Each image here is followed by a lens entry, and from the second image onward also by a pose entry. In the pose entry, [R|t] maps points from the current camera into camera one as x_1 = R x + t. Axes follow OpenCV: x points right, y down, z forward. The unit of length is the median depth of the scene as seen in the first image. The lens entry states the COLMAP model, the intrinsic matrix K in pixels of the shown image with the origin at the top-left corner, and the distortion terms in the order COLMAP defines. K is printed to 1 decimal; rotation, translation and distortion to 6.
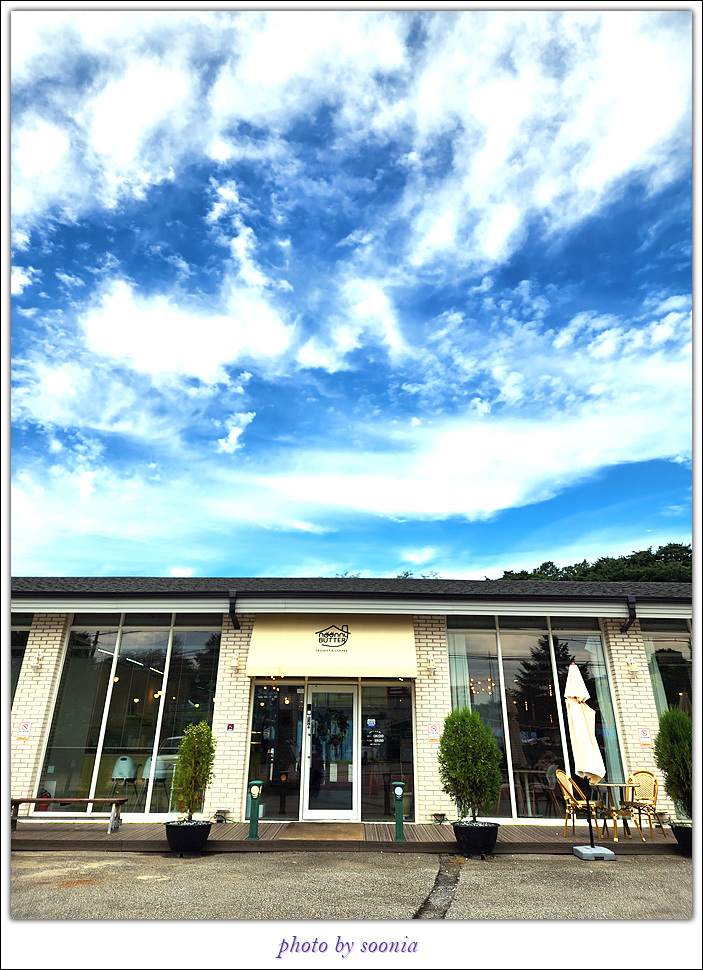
lens RADIAL K [[567.8, 0, 351.3], [0, 567.8, 485.2], [0, 0, 1]] dist [0.022293, 0.000250]
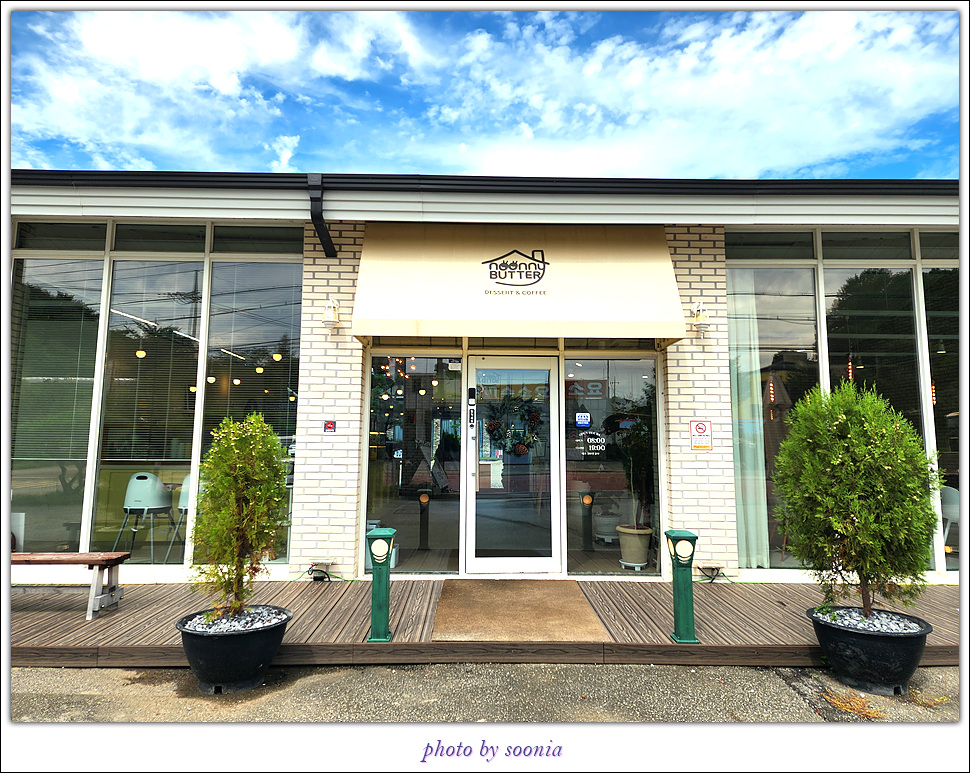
lens RADIAL K [[477.2, 0, 485.3], [0, 477.2, 385.5], [0, 0, 1]] dist [0.049081, 0.000232]
pose [[0.997518, 0.004498, 0.070263, -0.093232], [-0.026110, 0.950429, 0.309844, 0.236167], [-0.065386, -0.310910, 0.948188, 0.555756]]
